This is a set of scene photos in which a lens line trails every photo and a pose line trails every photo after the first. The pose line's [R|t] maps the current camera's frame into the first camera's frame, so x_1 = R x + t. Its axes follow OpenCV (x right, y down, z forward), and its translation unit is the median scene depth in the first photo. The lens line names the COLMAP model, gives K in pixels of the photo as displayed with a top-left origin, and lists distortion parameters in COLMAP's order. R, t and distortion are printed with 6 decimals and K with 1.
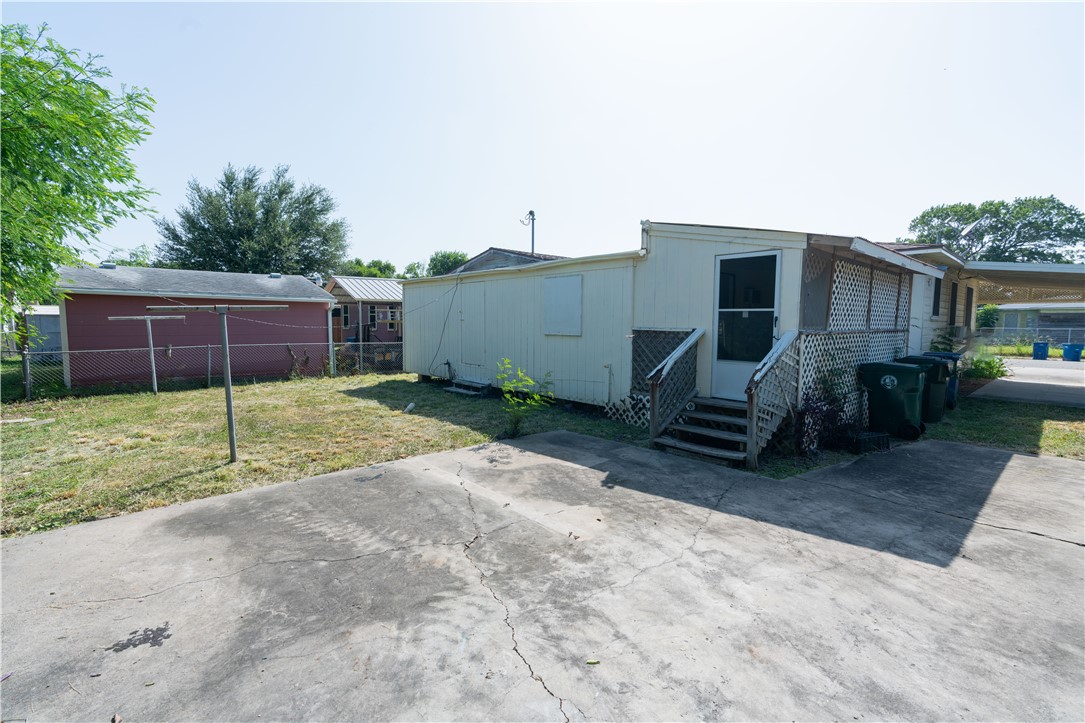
lens RADIAL K [[490.9, 0, 542.2], [0, 490.9, 364.7], [0, 0, 1]] dist [-0.009081, 0.004024]
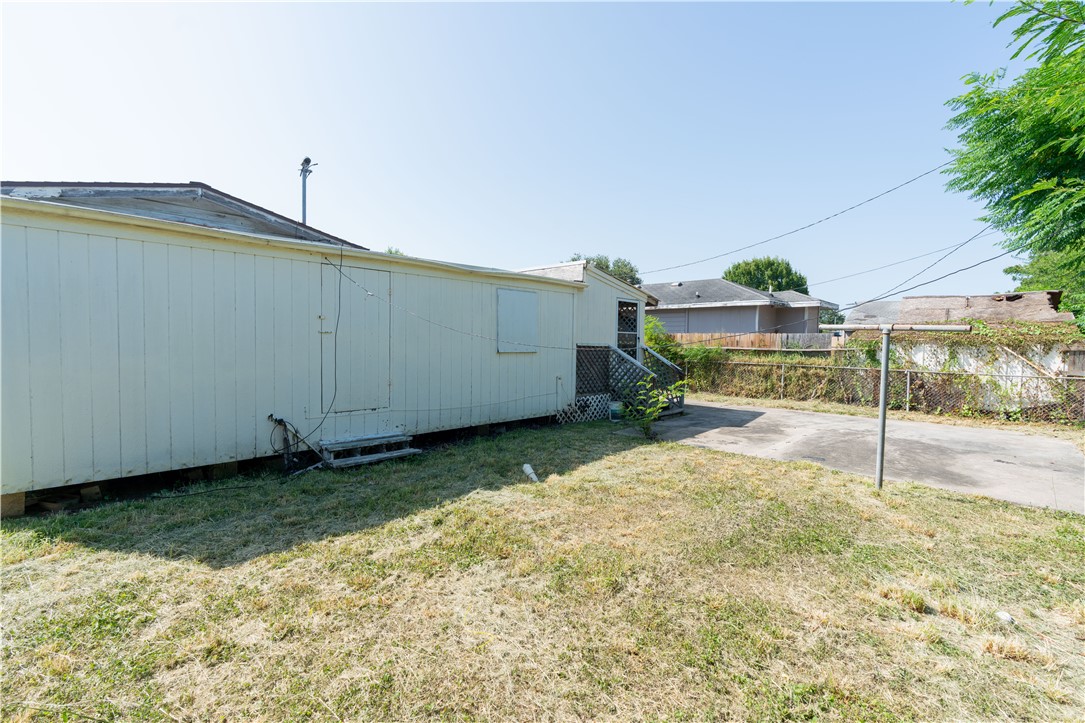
lens RADIAL K [[490.9, 0, 542.0], [0, 490.9, 361.2], [0, 0, 1]] dist [-0.009081, 0.004024]
pose [[-0.060822, -0.056920, 0.996524, -0.992979], [0.065788, 0.995973, 0.060903, -0.107156], [-0.995978, 0.069263, -0.056832, 1.107067]]
